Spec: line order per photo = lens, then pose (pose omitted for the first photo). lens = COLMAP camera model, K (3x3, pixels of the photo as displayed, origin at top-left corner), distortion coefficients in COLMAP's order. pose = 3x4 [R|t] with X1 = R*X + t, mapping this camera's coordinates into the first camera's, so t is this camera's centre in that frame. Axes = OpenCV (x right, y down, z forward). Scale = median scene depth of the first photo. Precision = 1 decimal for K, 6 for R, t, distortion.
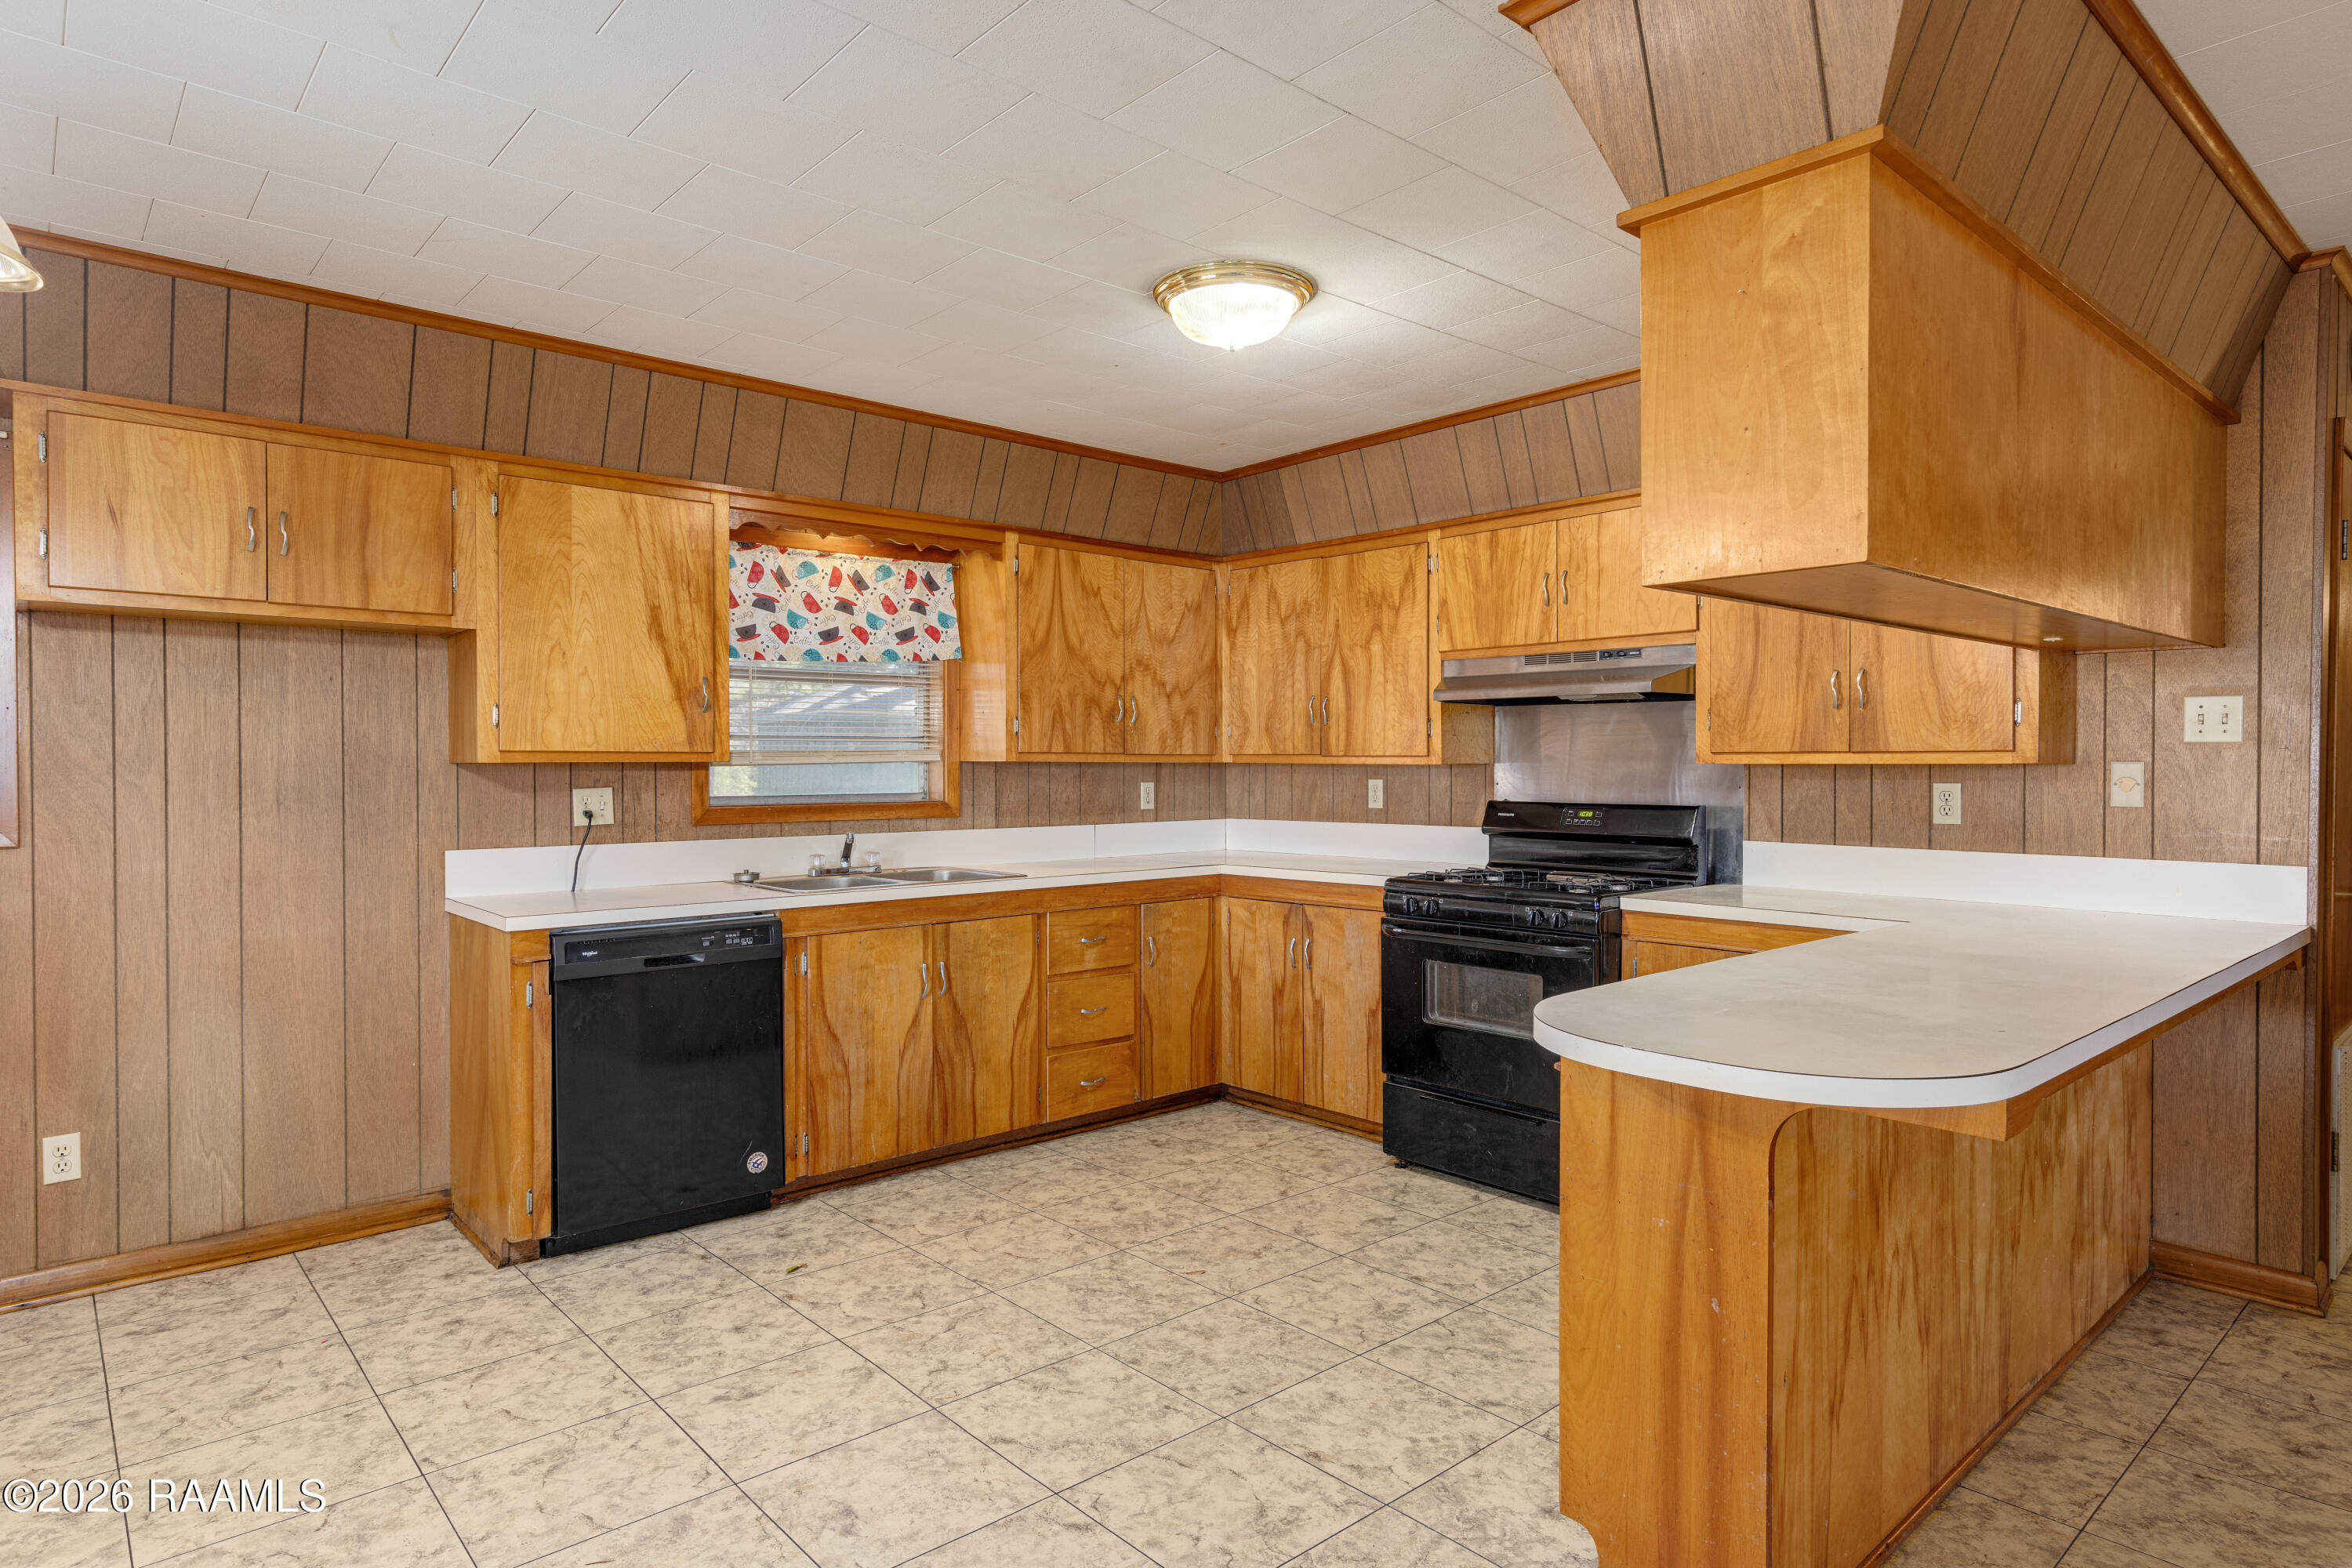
lens RADIAL K [[1300.2, 0, 1178.0], [0, 1300.2, 777.1], [0, 0, 1]] dist [0.007471, -0.000935]
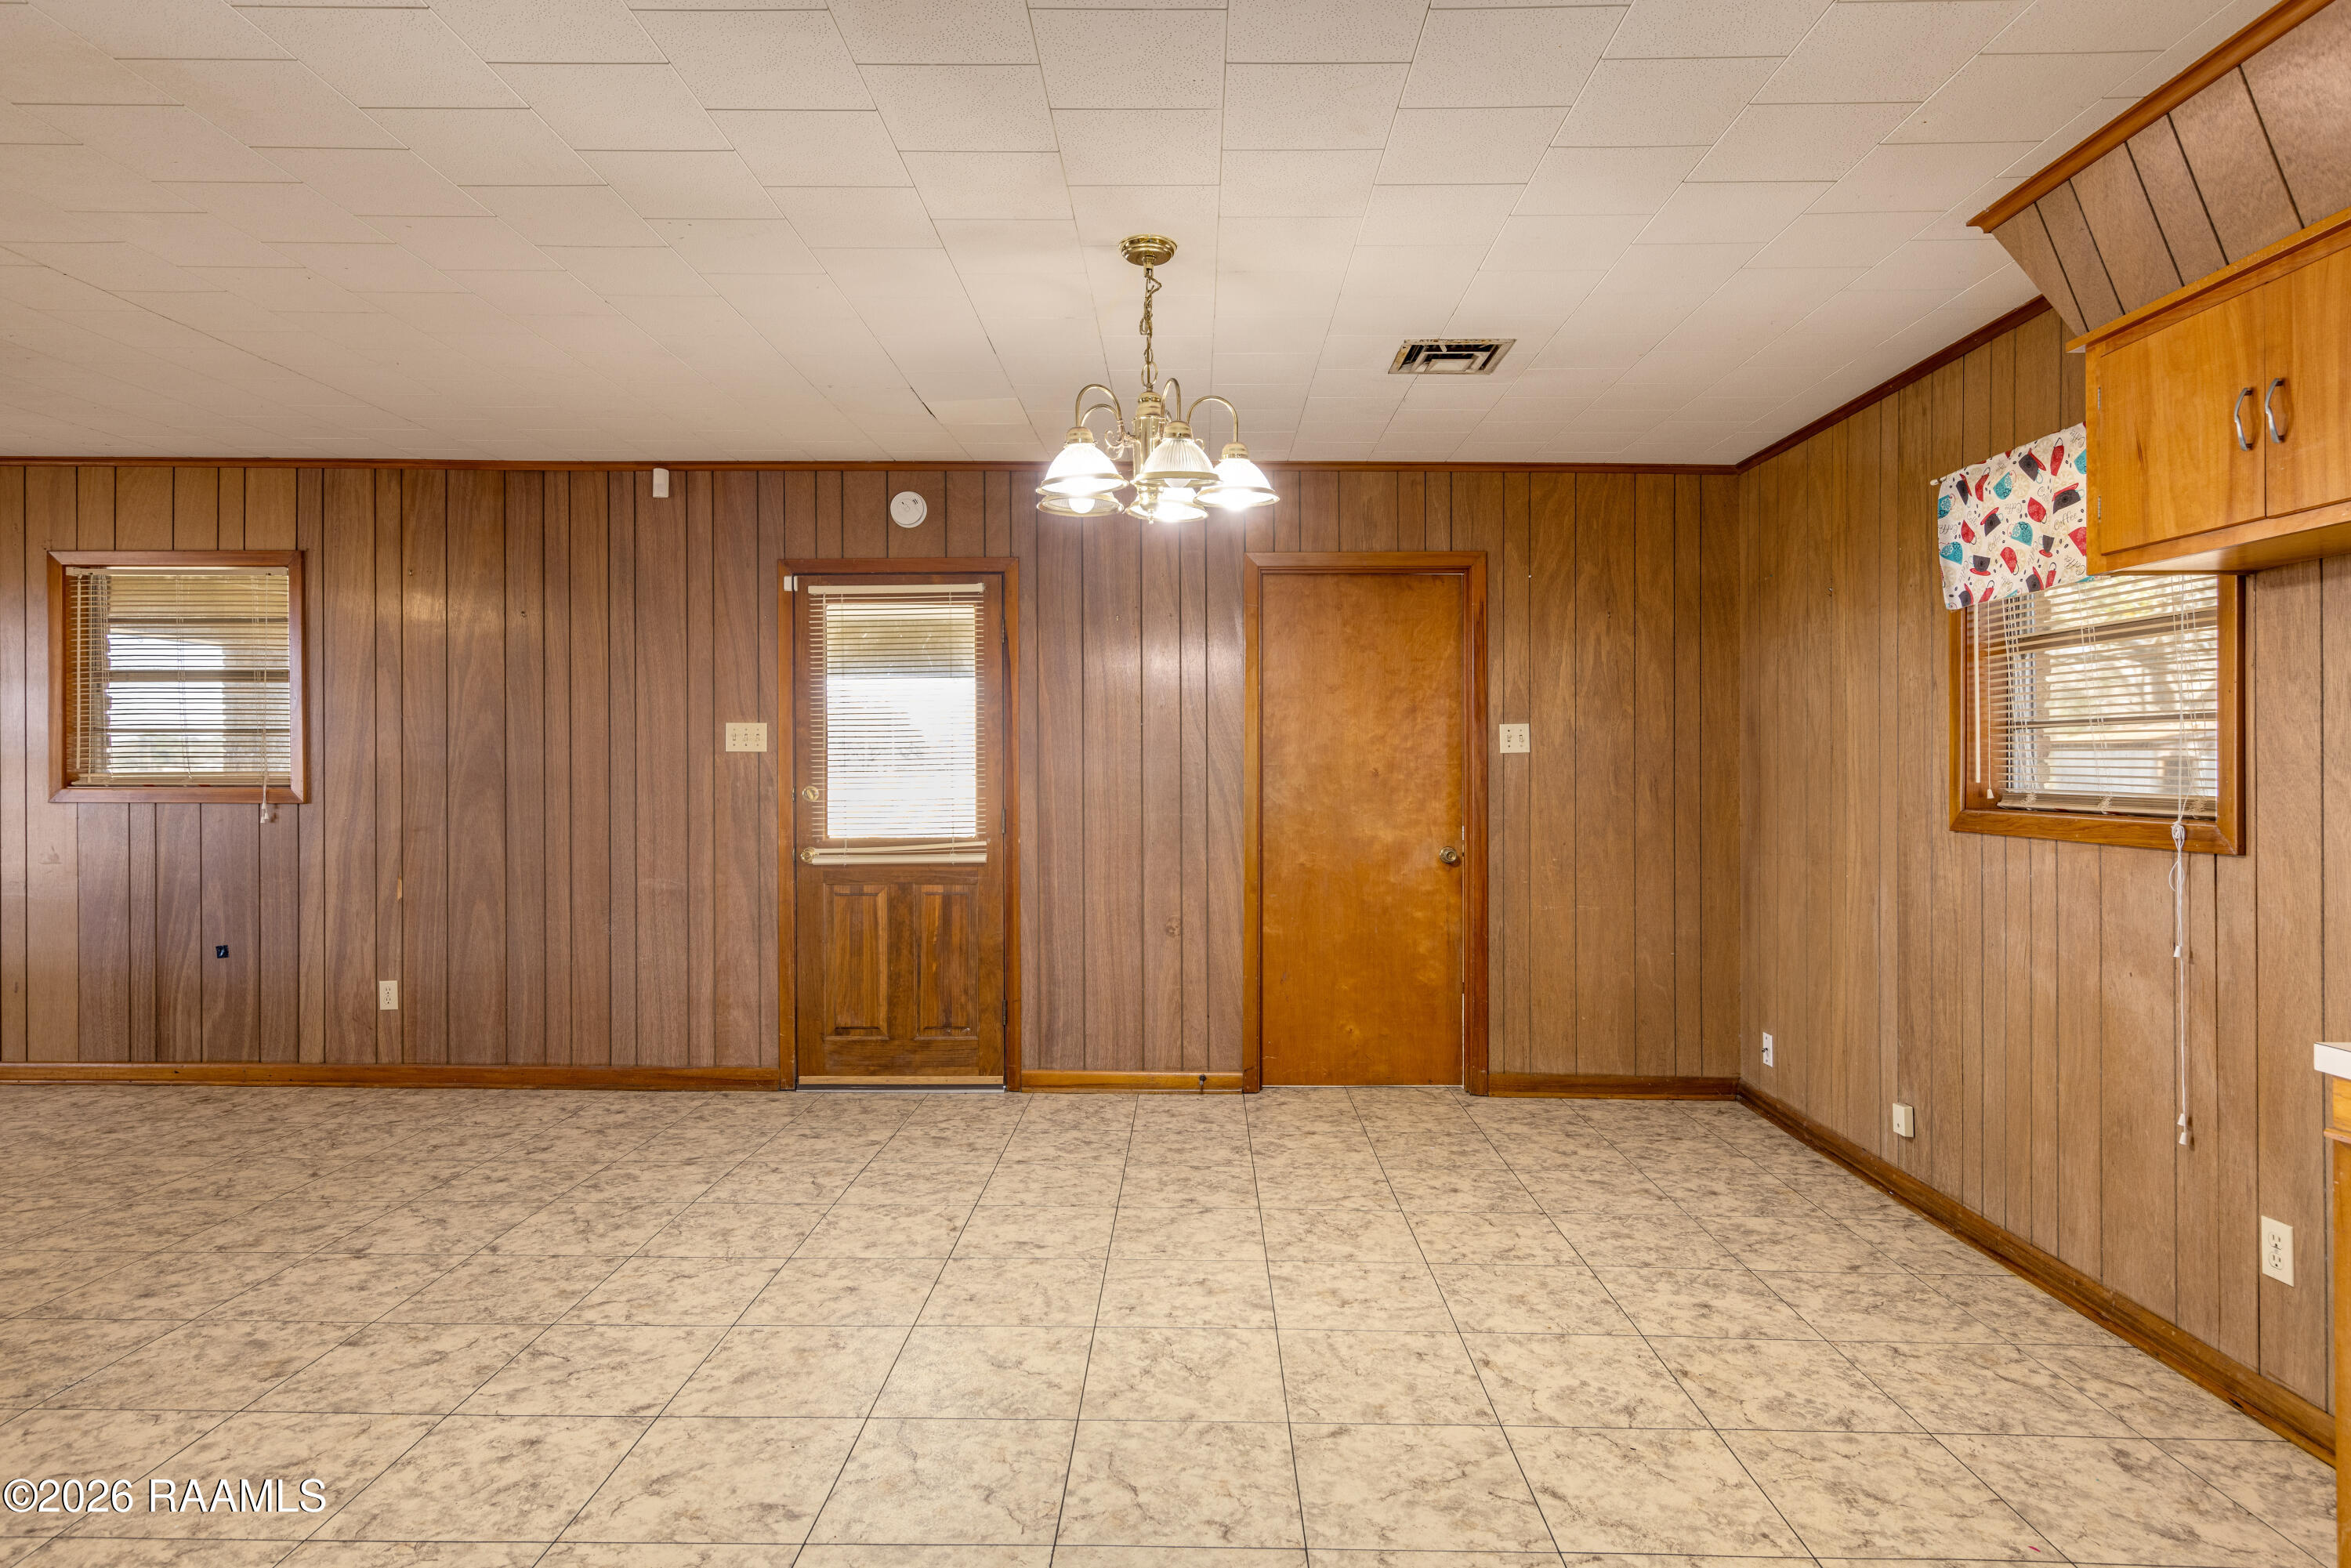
lens RADIAL K [[1309.5, 0, 1181.0], [0, 1309.5, 751.4], [0, 0, 1]] dist [0.004684, 0.000628]
pose [[-0.674884, -0.007314, -0.737887, 0.173315], [-0.006874, 0.999970, -0.003625, -0.005045], [0.737892, 0.002626, -0.674914, 0.936744]]
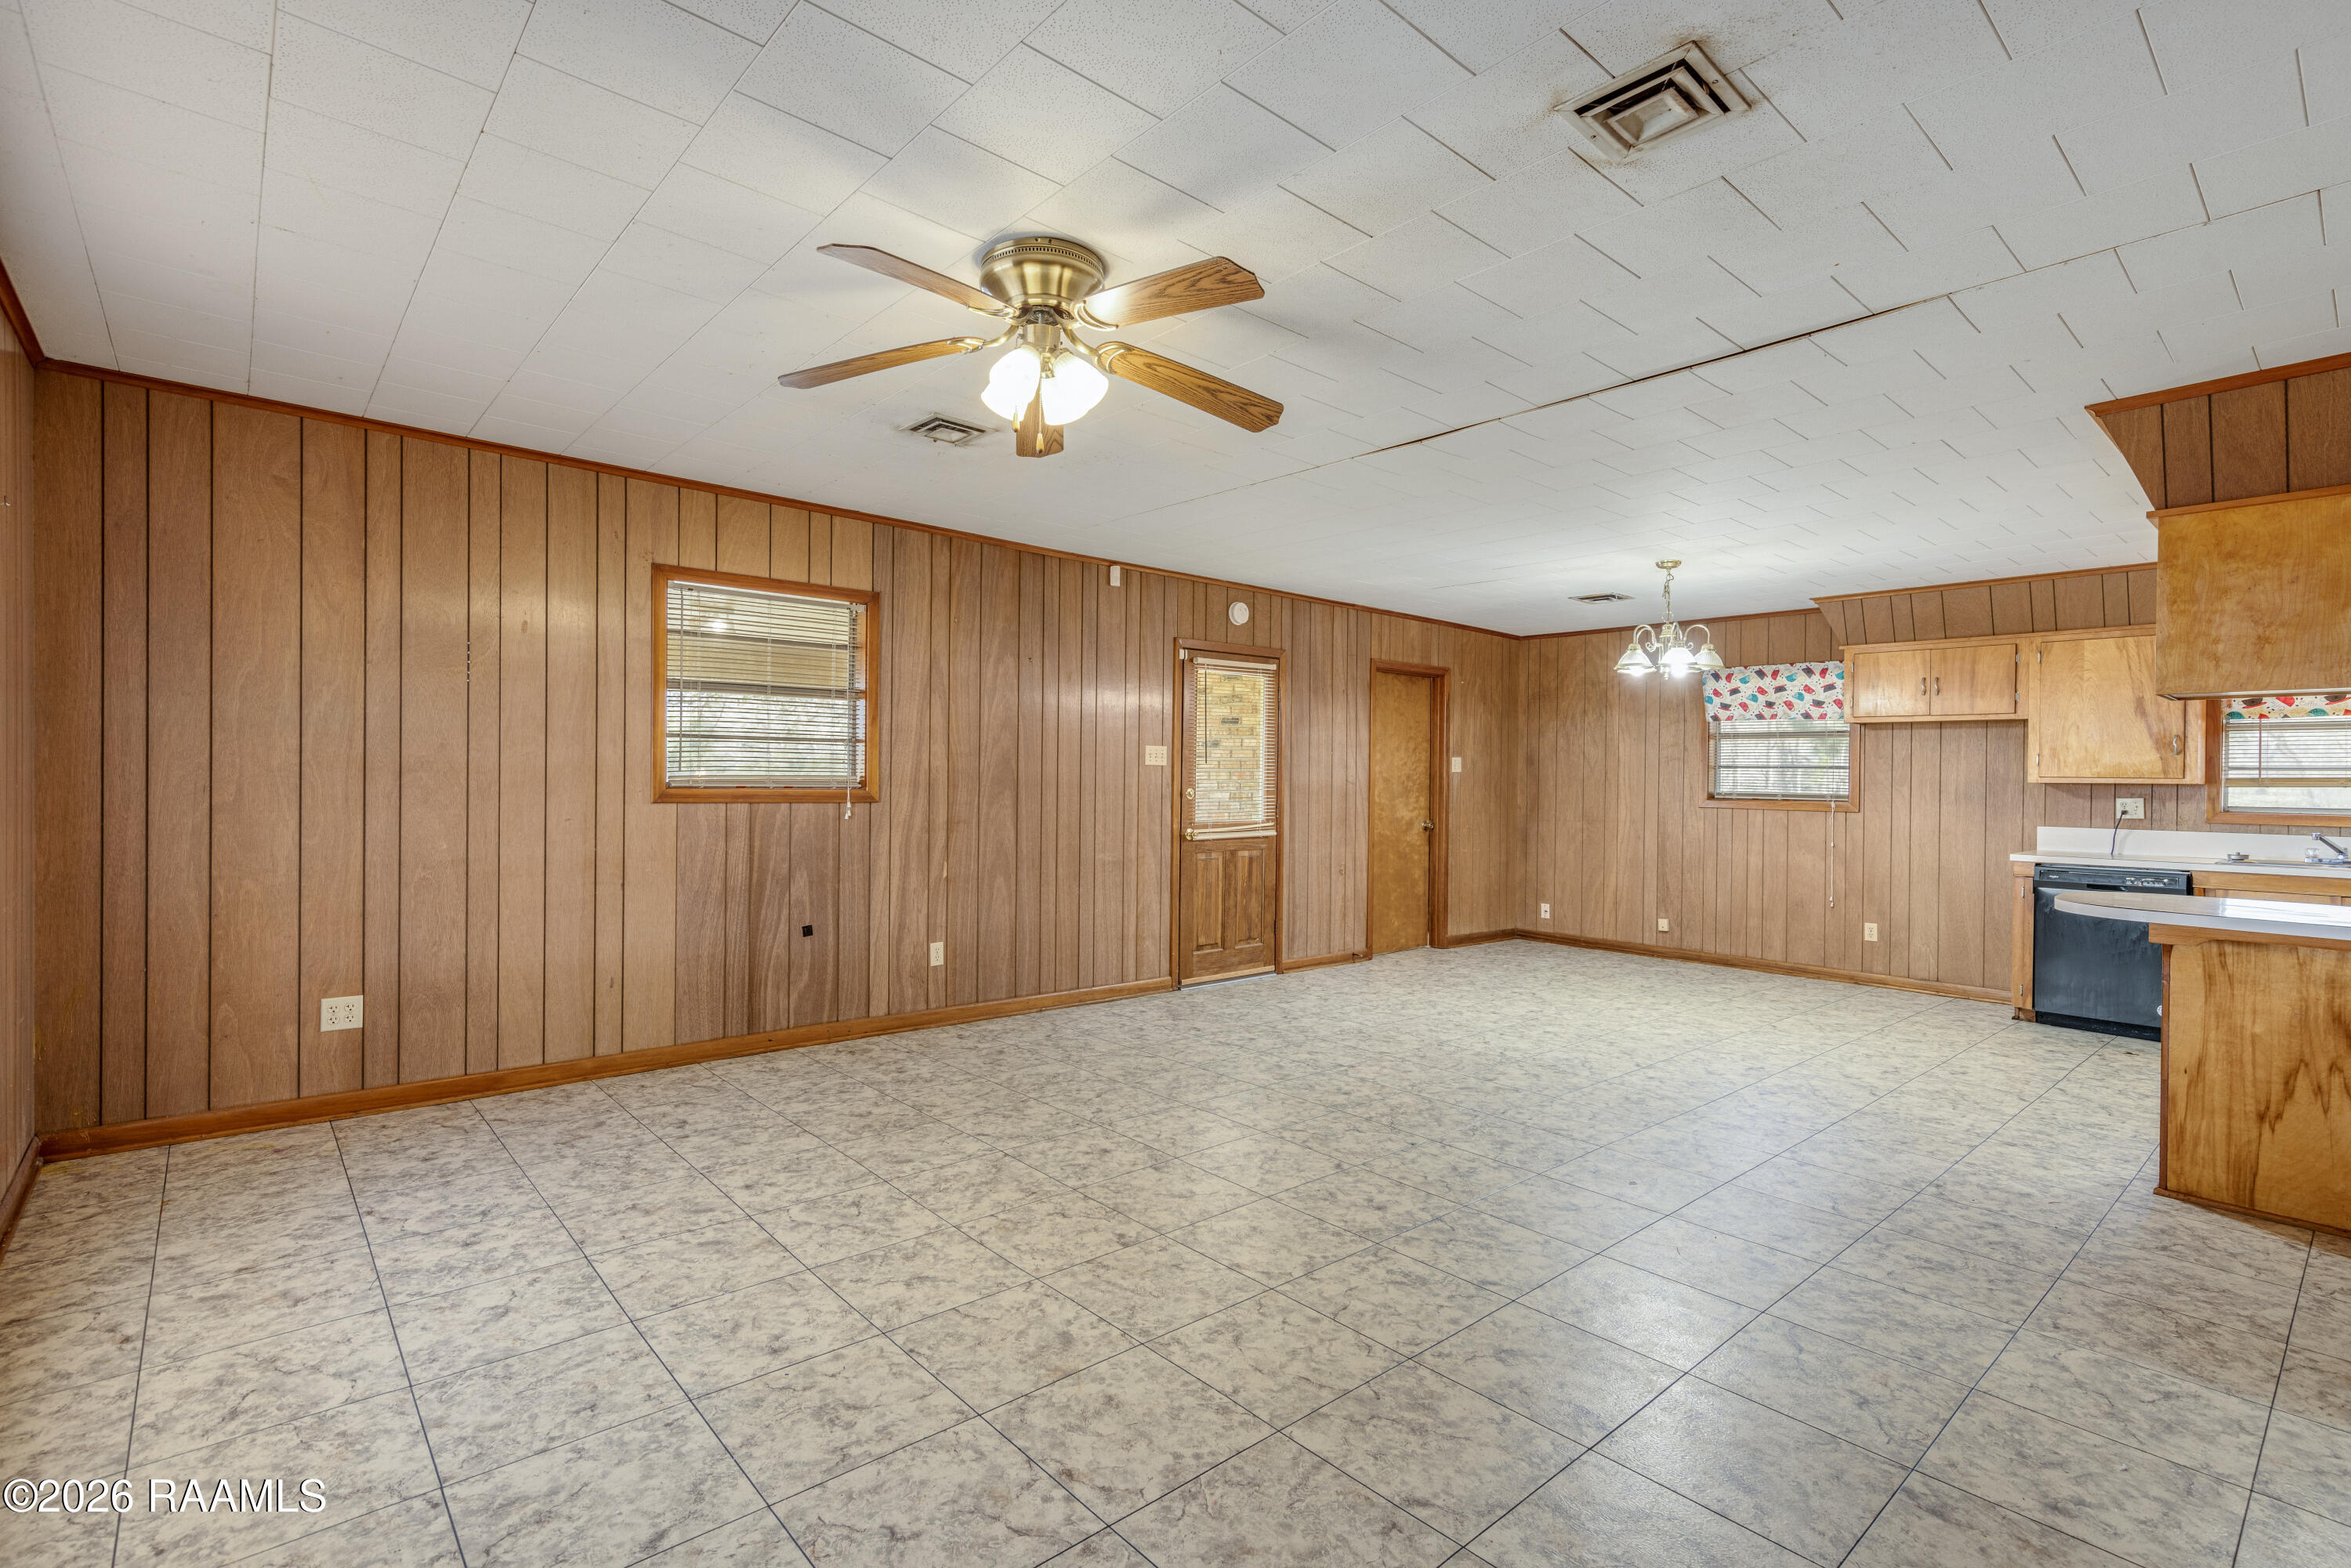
lens RADIAL K [[1089.5, 0, 1168.5], [0, 1089.5, 772.7], [0, 0, 1]] dist [0.003011, 0.001681]
pose [[-0.009899, -0.001536, -0.999950, 1.203445], [-0.023428, 0.999725, -0.001304, 0.007169], [0.999677, 0.023414, -0.009932, -0.350653]]
